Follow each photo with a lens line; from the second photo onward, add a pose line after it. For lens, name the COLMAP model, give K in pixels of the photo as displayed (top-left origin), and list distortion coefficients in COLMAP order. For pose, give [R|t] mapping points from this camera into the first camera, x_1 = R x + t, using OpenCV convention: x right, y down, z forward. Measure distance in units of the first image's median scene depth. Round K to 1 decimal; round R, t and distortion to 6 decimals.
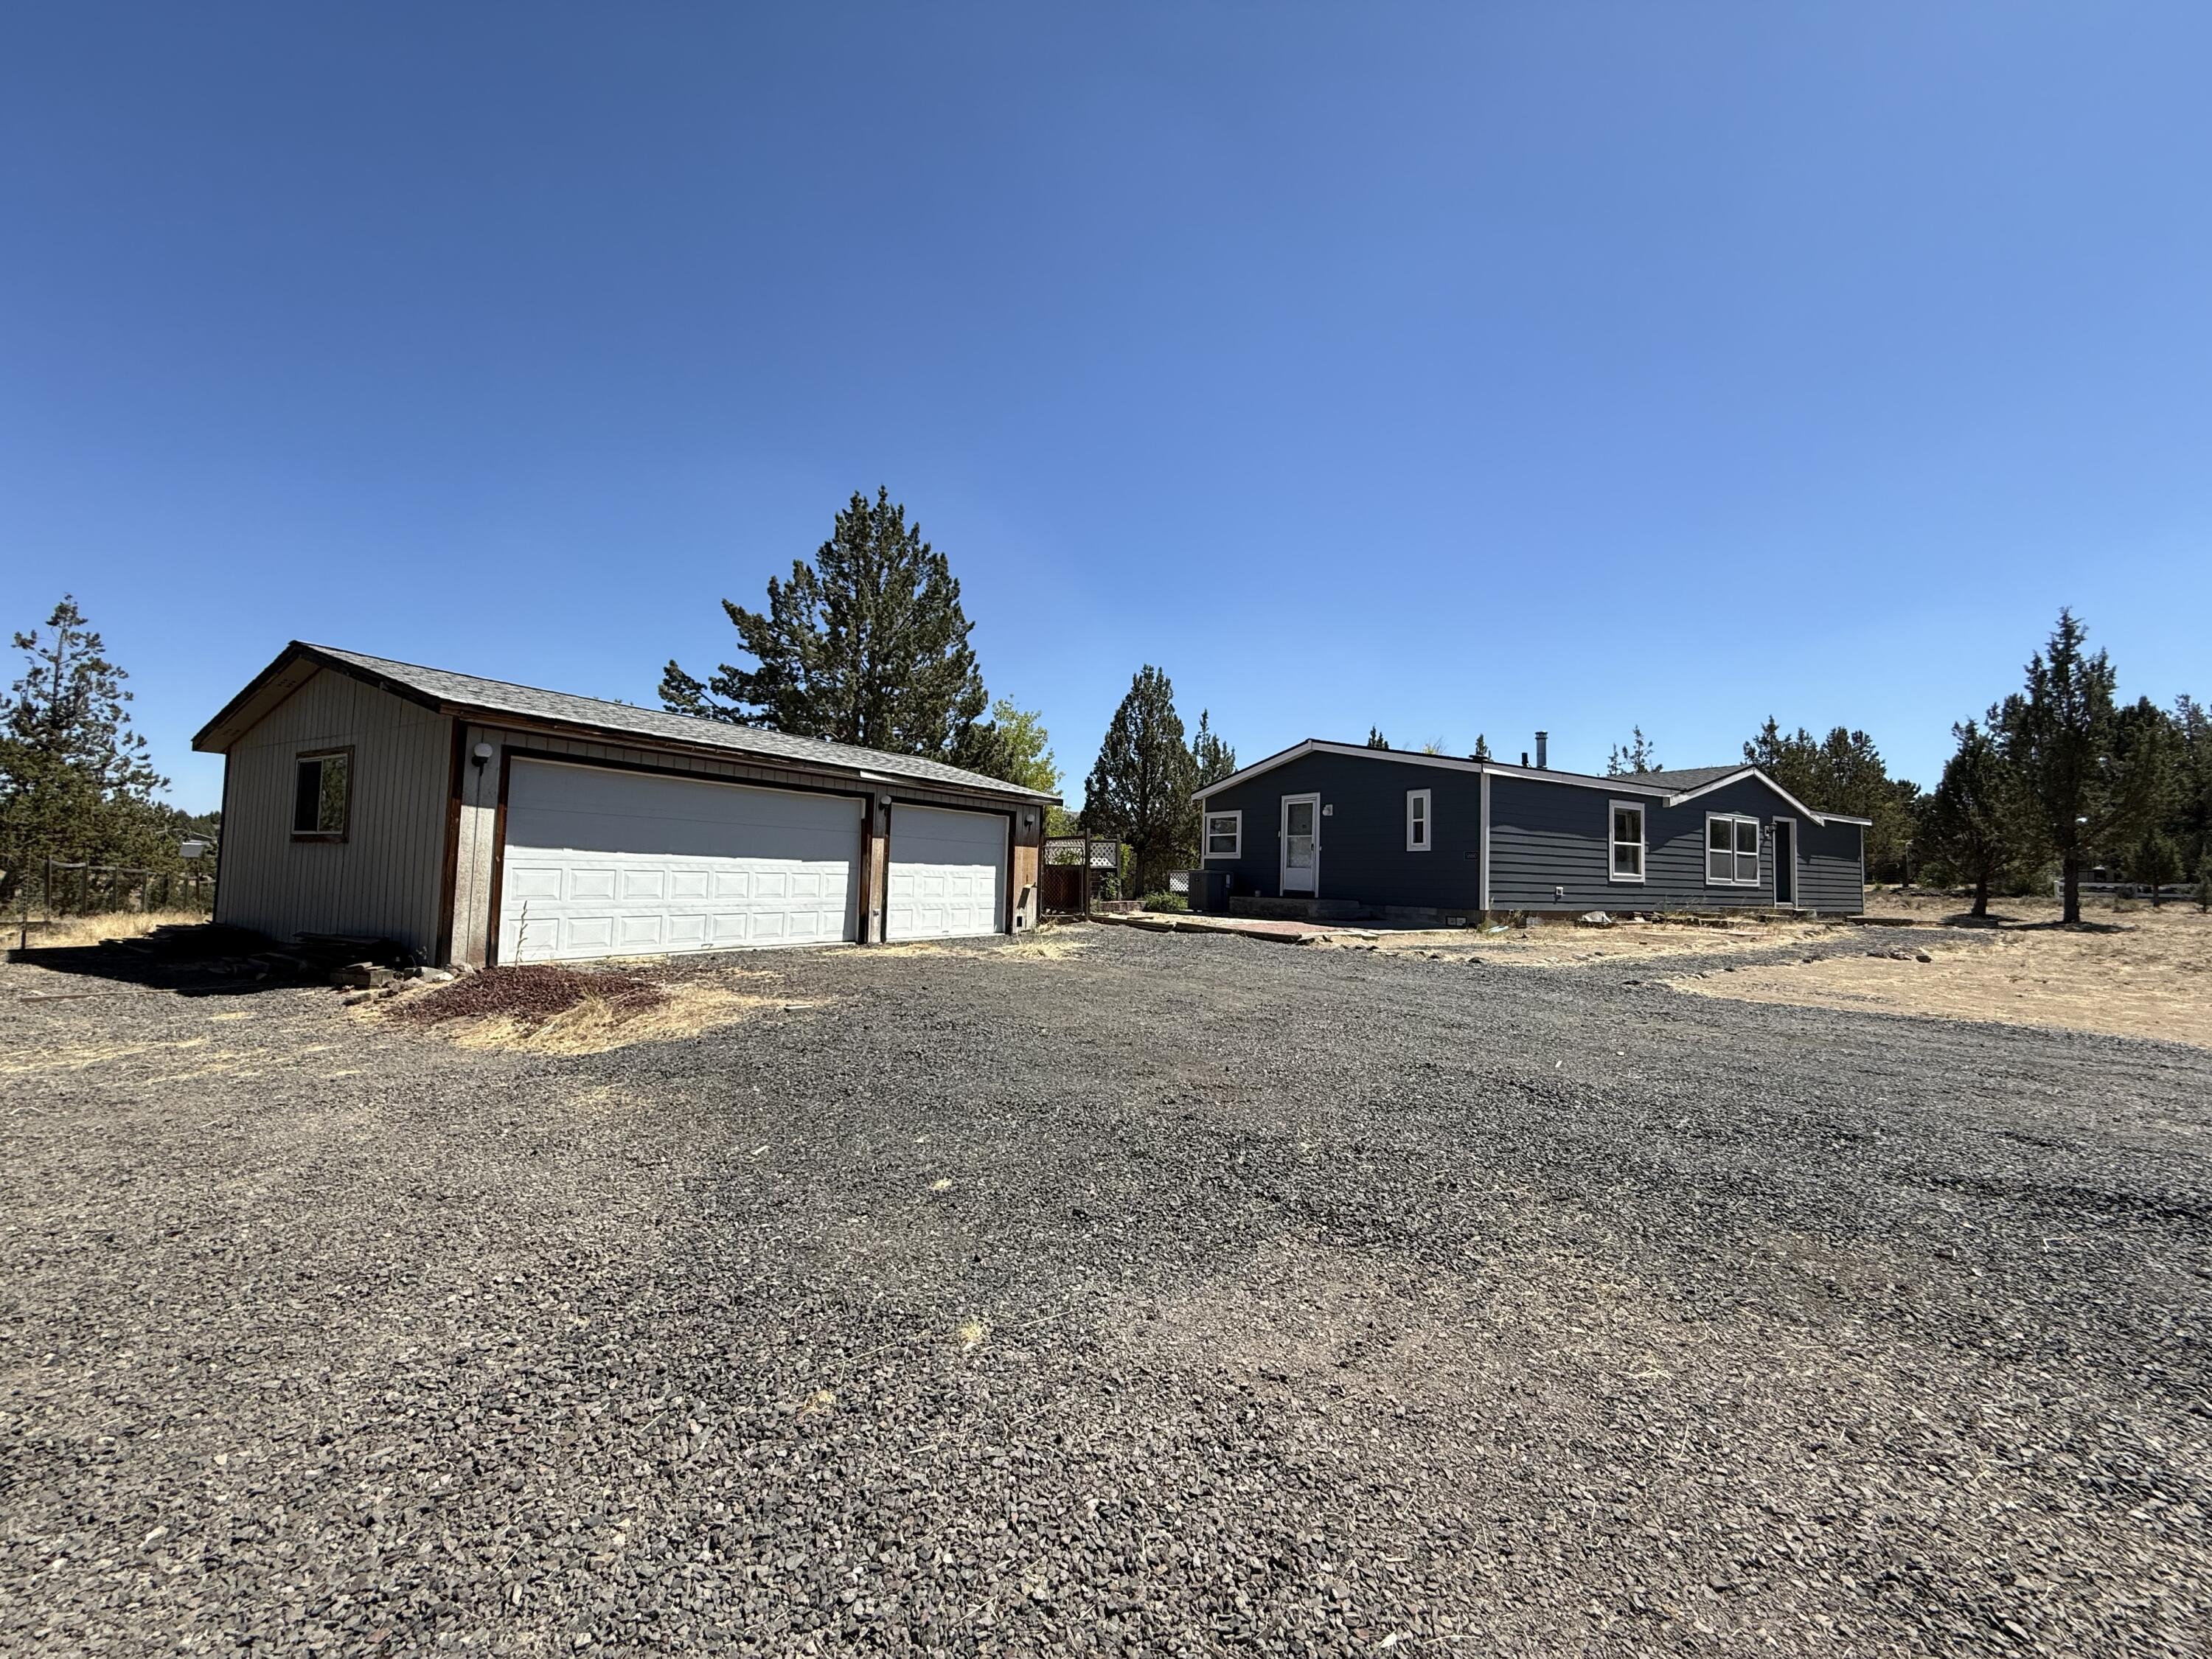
lens RADIAL K [[880.7, 0, 1106.0], [0, 880.7, 829.5], [0, 0, 1]] dist [-0.000885, -0.000046]
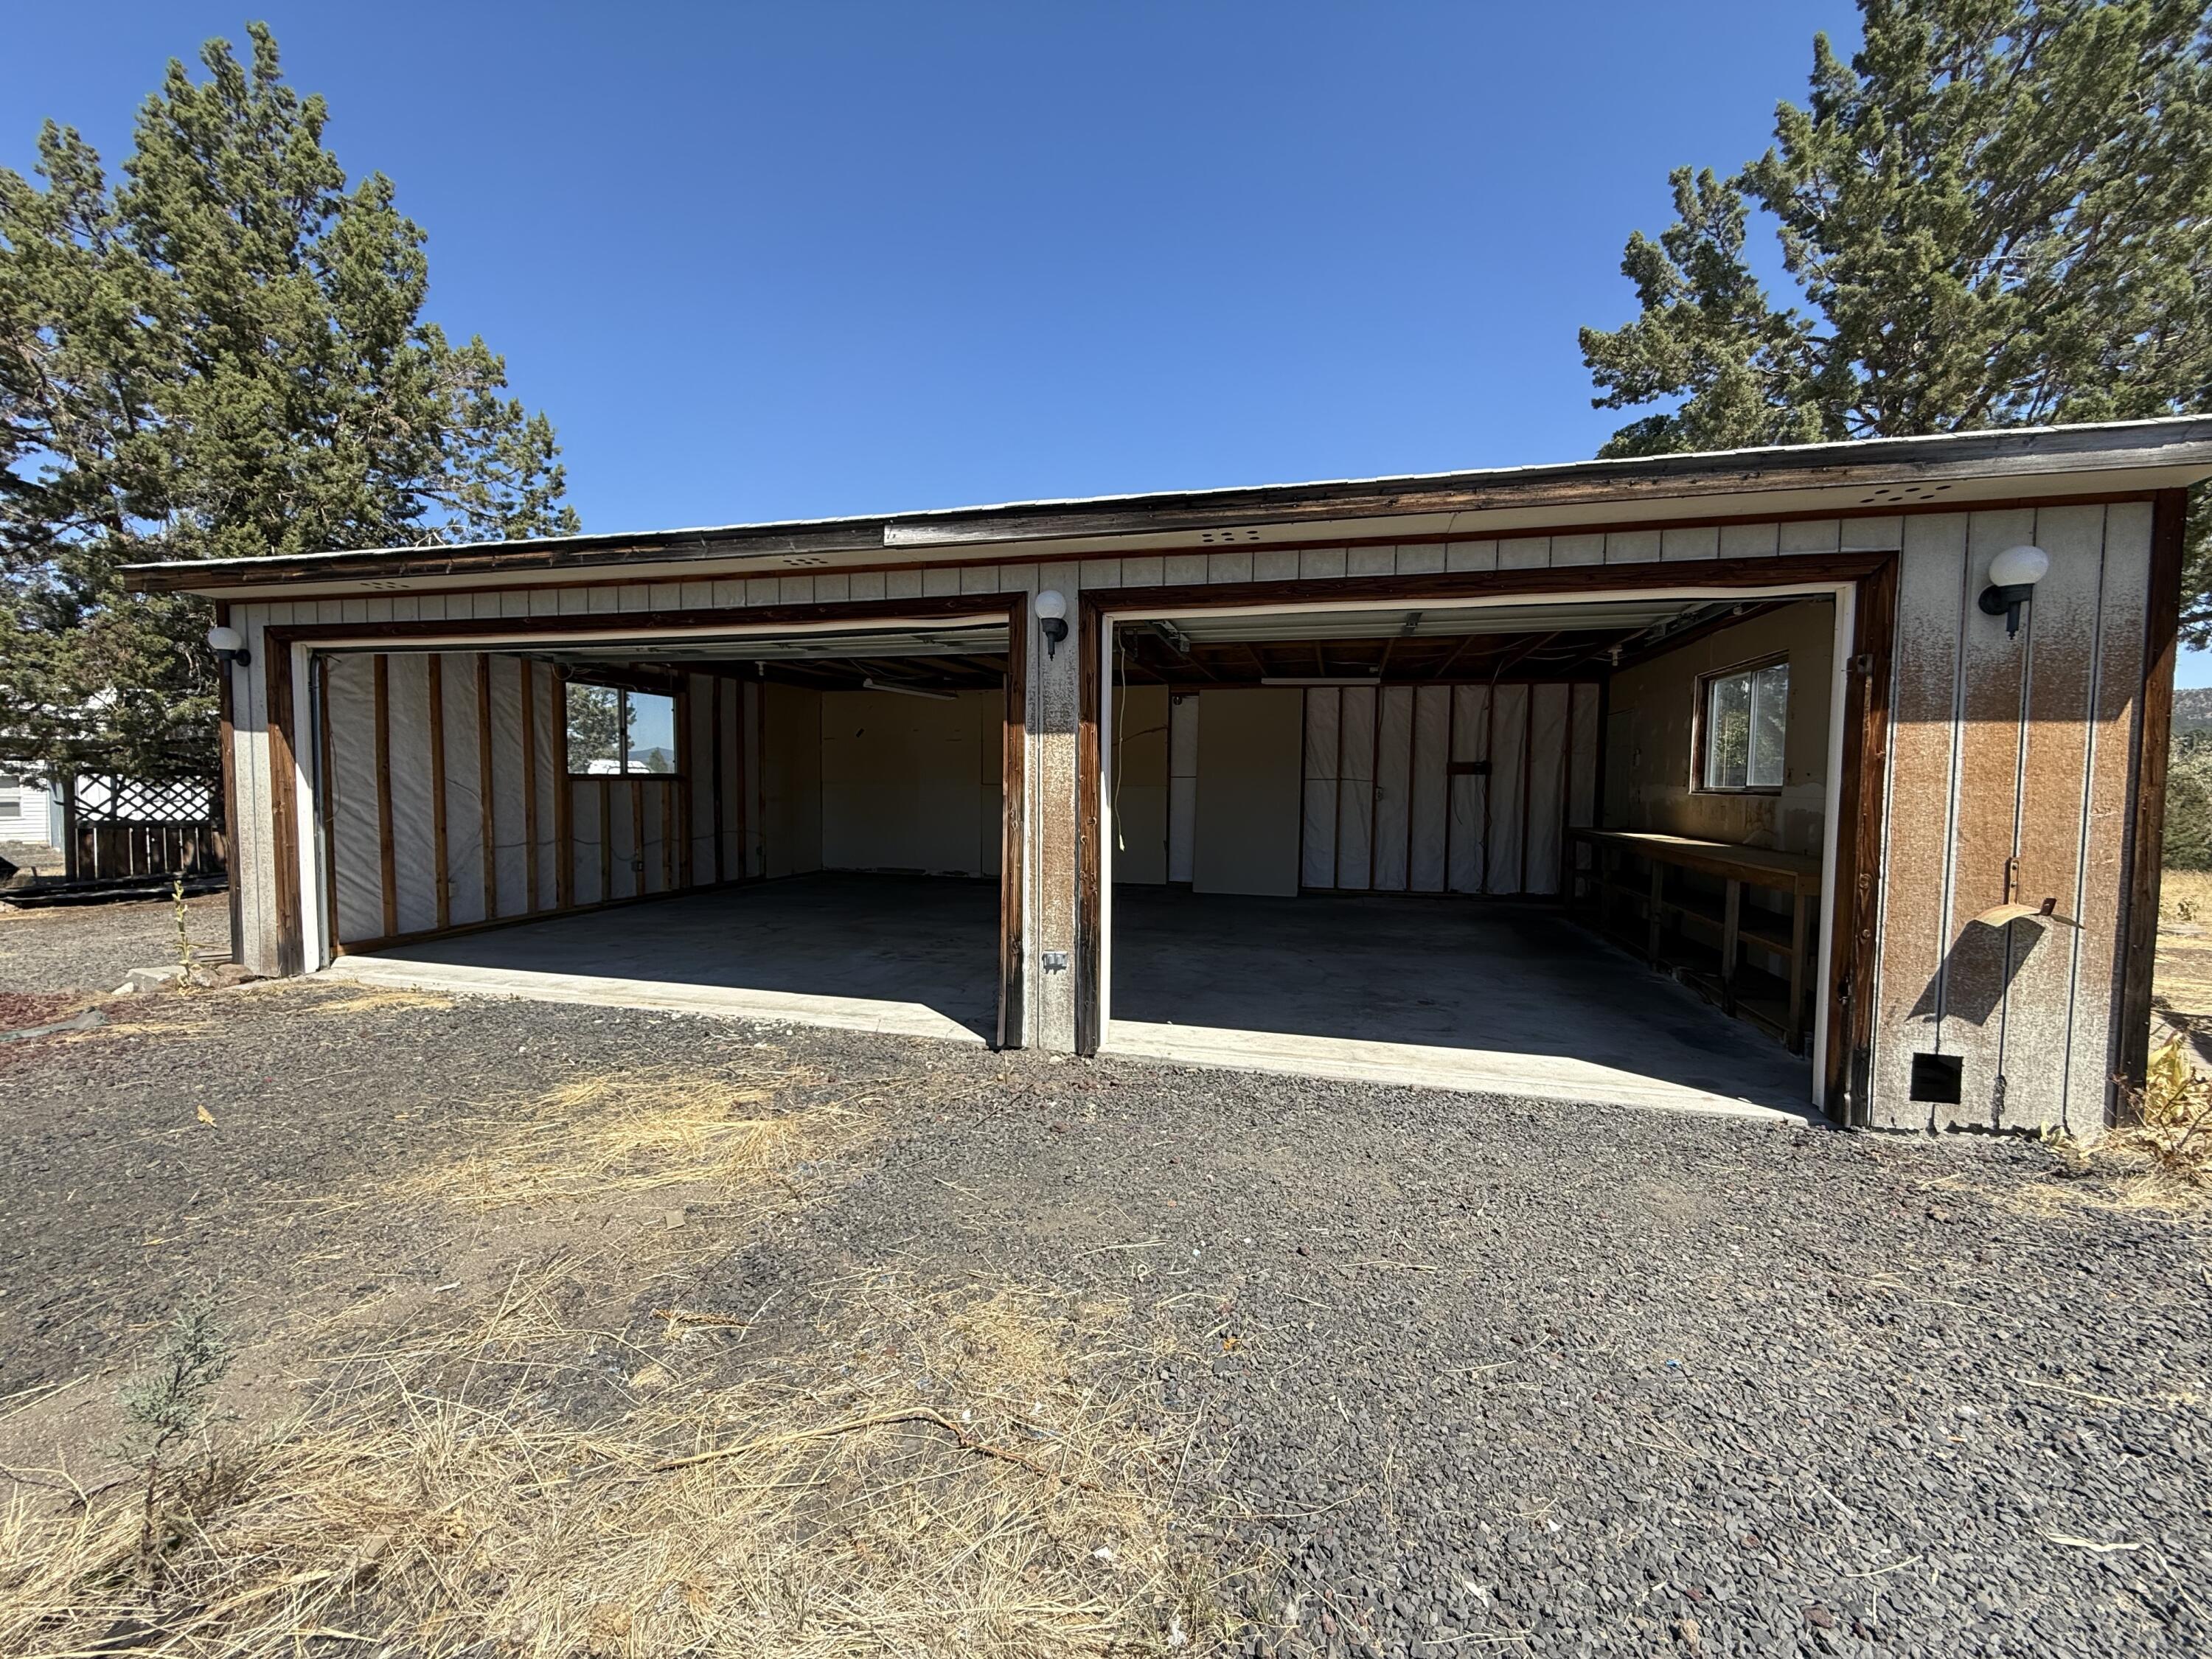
lens RADIAL K [[880.7, 0, 1106.0], [0, 880.7, 829.5], [0, 0, 1]] dist [-0.000885, -0.000046]
pose [[0.282206, 0.027921, -0.958947, 0.045404], [0.047927, 0.997918, 0.043160, 0.026369], [0.958156, -0.058139, 0.280281, 0.749122]]
